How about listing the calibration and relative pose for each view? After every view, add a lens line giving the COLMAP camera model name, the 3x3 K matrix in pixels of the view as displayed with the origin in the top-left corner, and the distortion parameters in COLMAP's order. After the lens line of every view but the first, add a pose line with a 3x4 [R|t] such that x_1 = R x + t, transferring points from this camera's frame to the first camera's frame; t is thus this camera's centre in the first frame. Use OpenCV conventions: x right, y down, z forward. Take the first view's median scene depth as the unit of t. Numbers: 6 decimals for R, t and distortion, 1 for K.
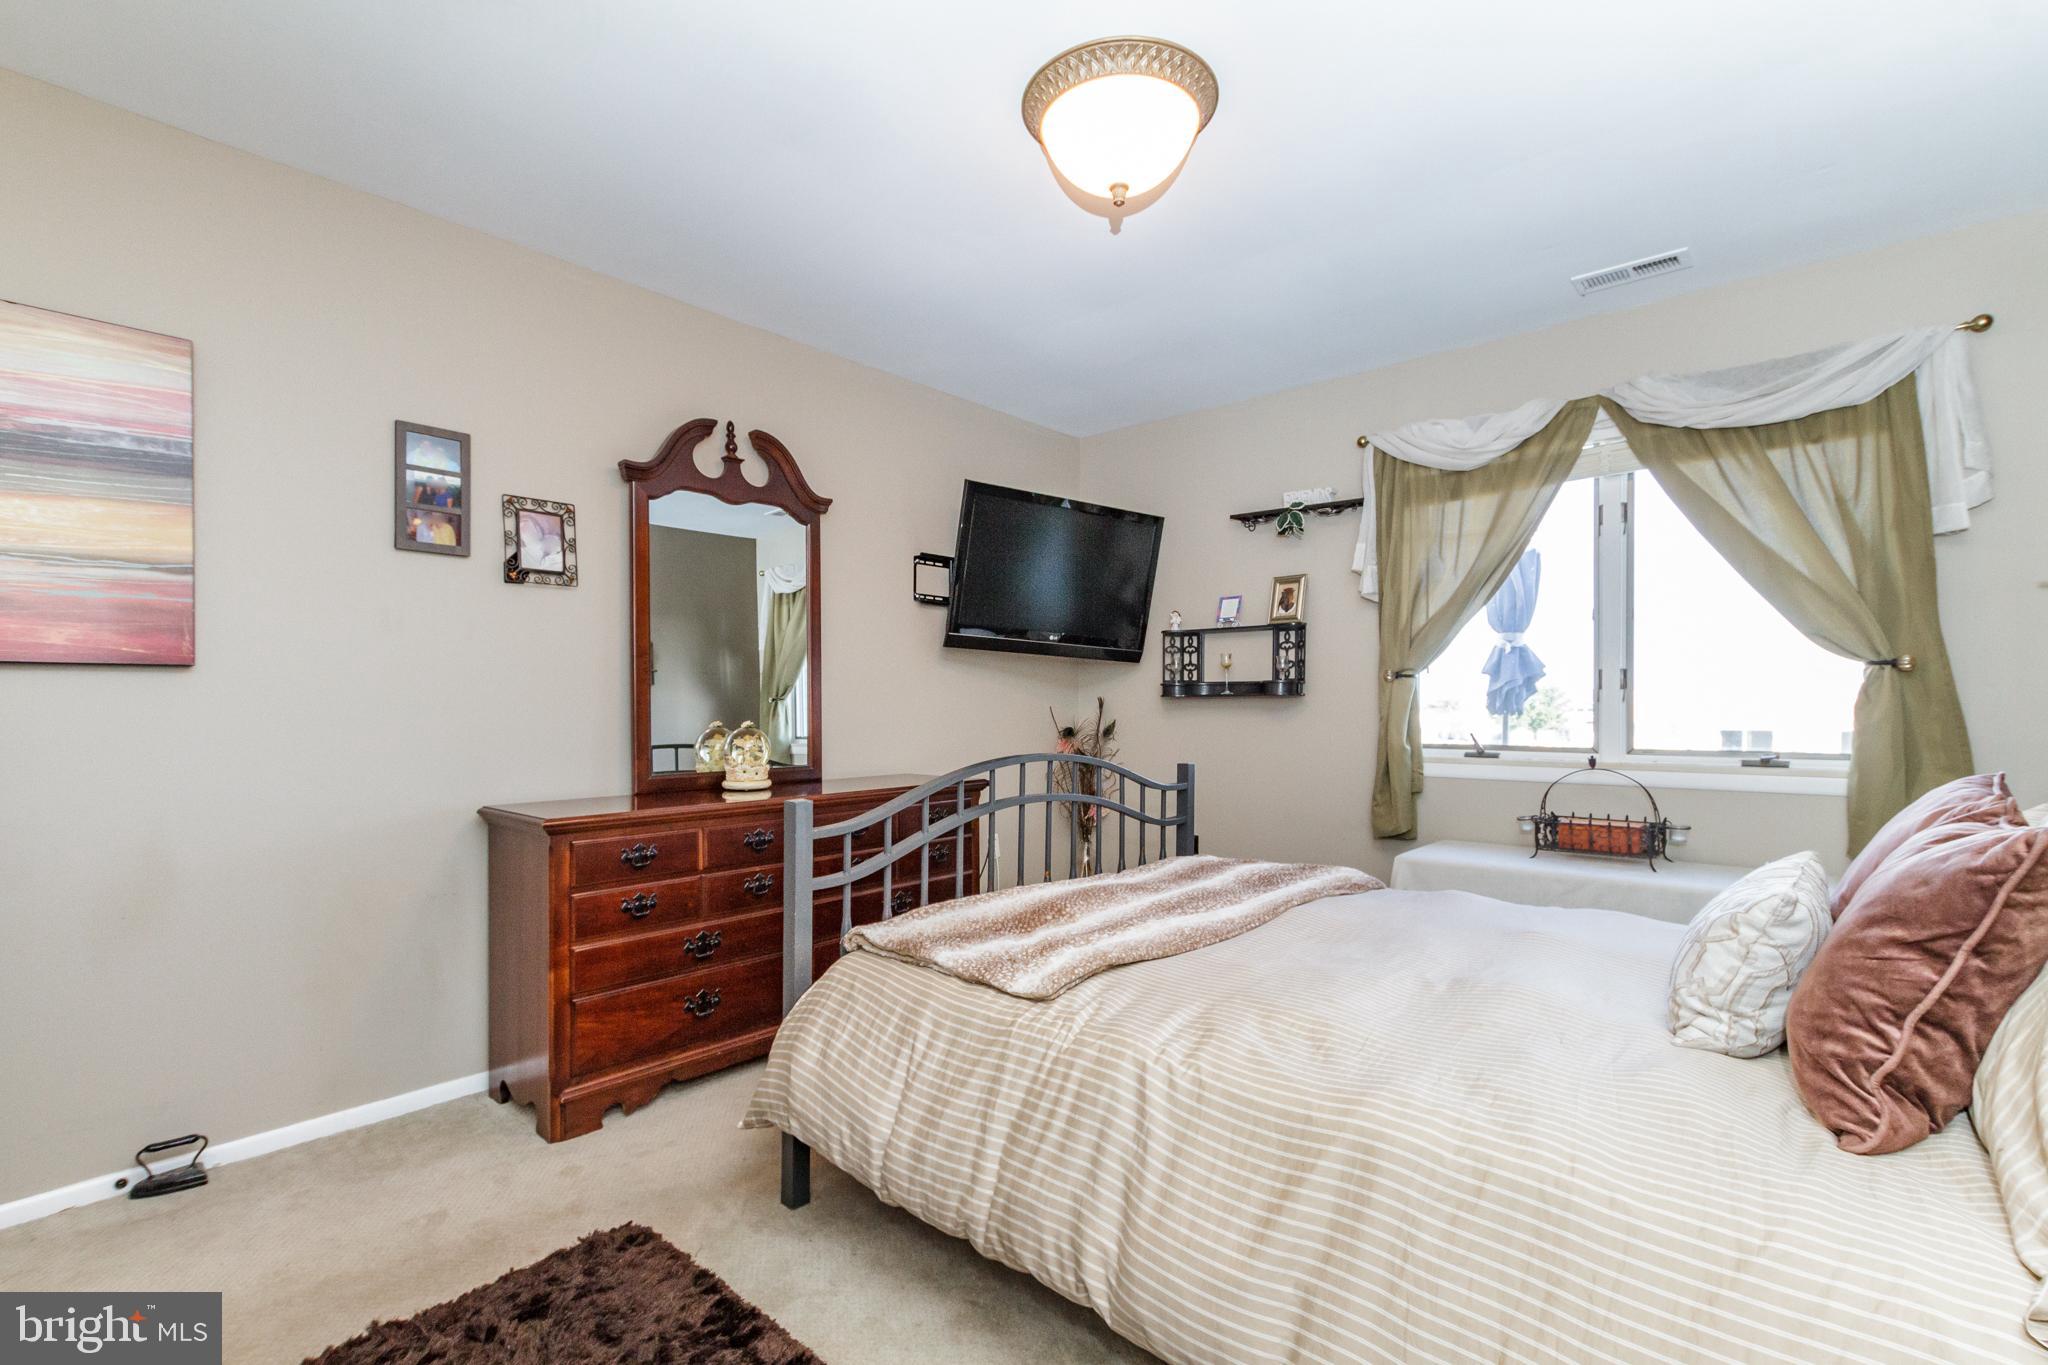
lens RADIAL K [[934.6, 0, 1023.8], [0, 934.6, 706.7], [0, 0, 1]] dist [0.025126, -0.011115]
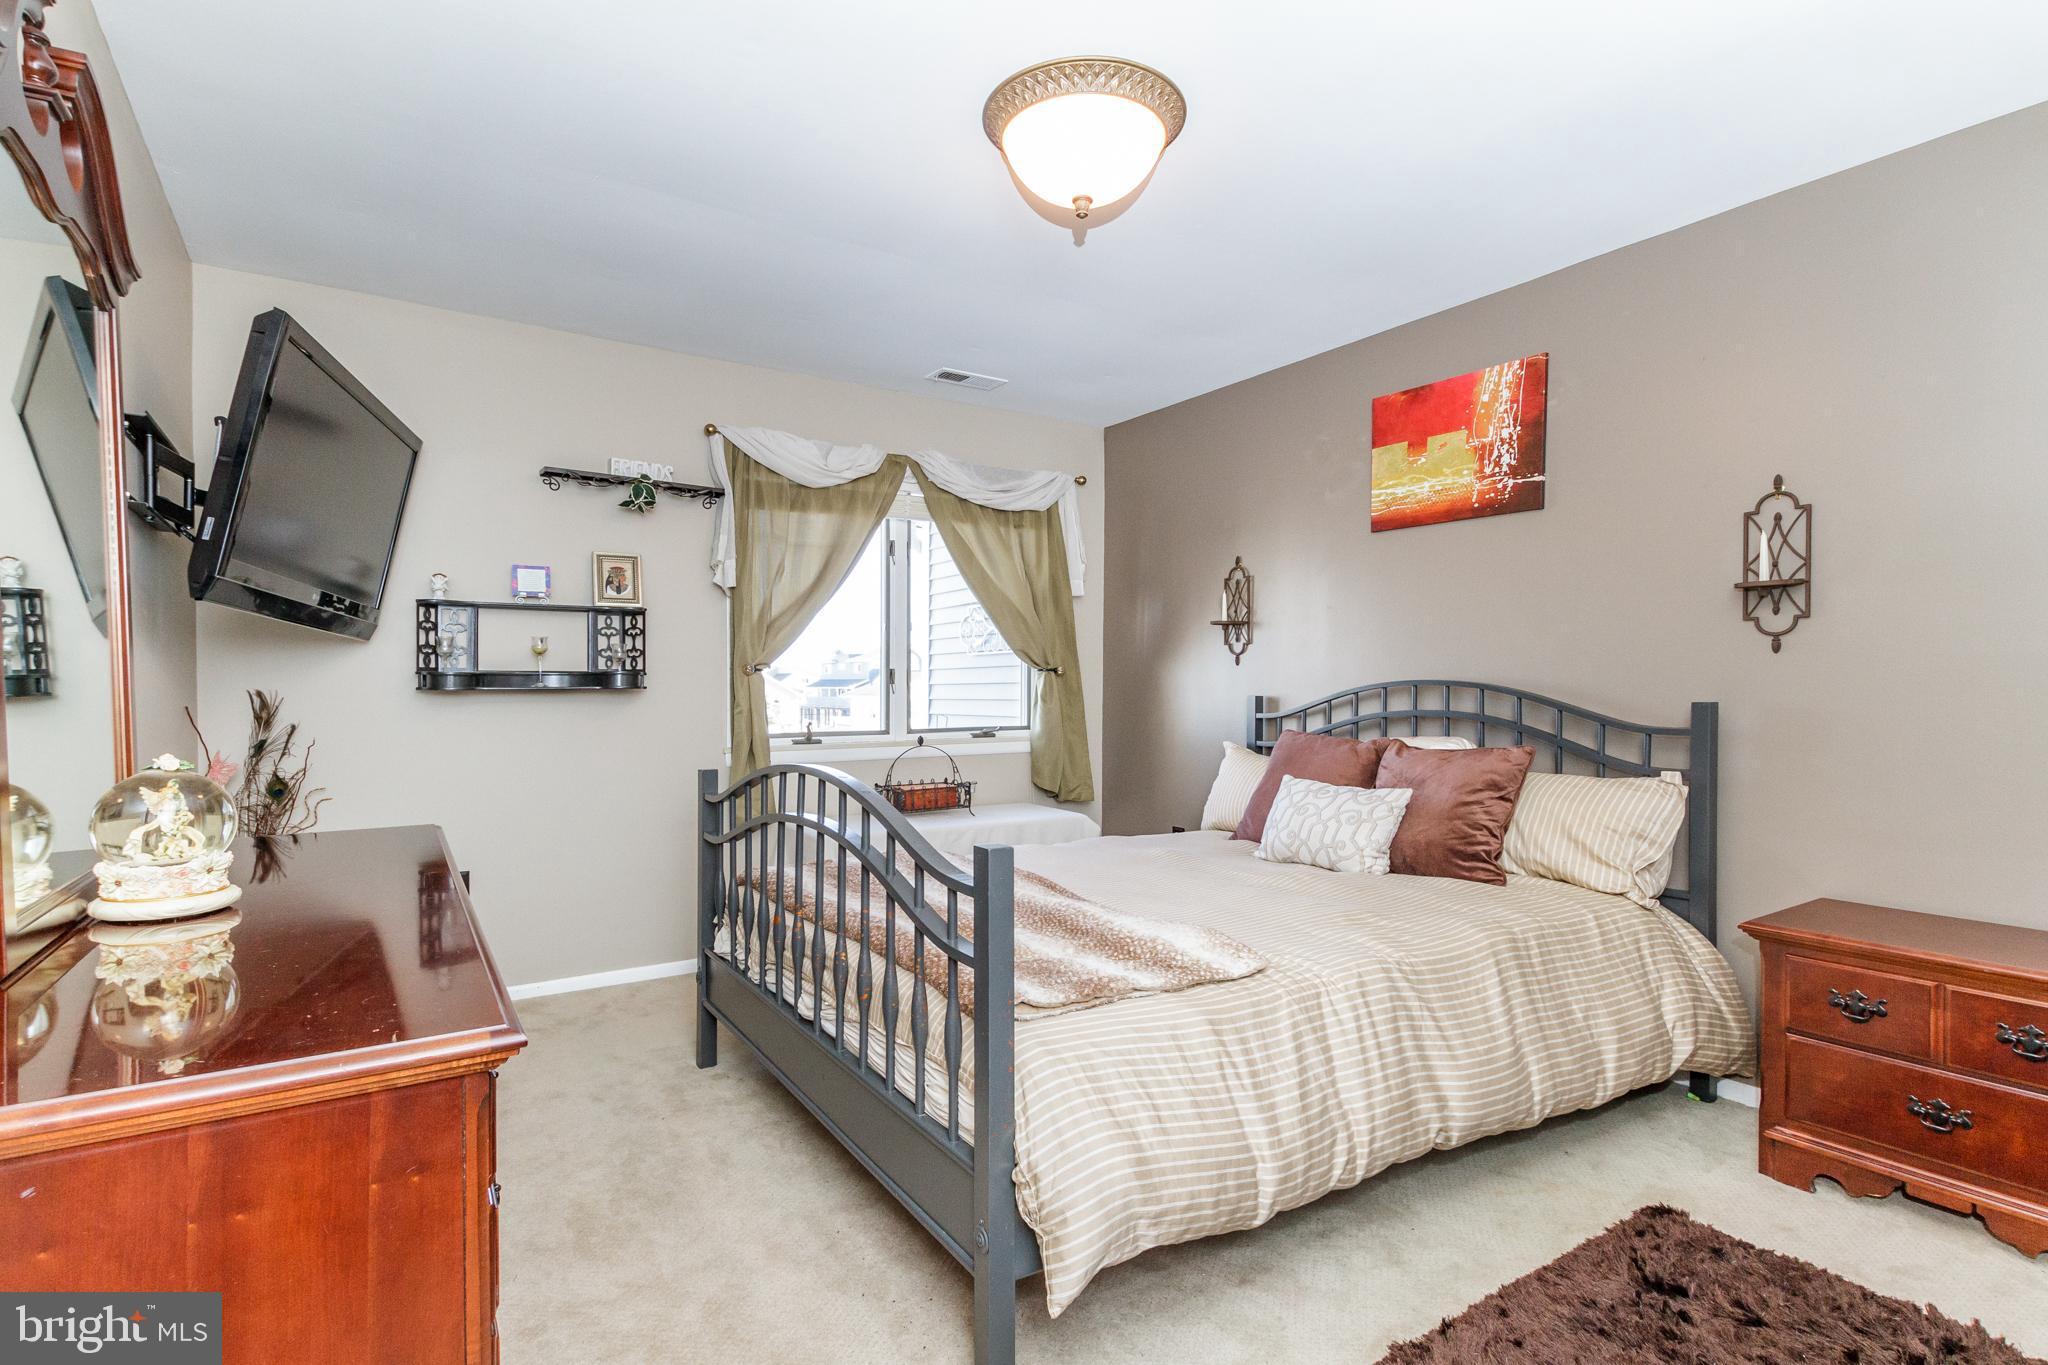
lens RADIAL K [[934.6, 0, 1023.8], [0, 934.6, 706.7], [0, 0, 1]] dist [0.025126, -0.011115]
pose [[0.305487, -0.013549, 0.952100, -0.499738], [0.010168, 0.999888, 0.010967, -0.000413], [-0.952142, 0.006331, 0.305590, 0.406581]]
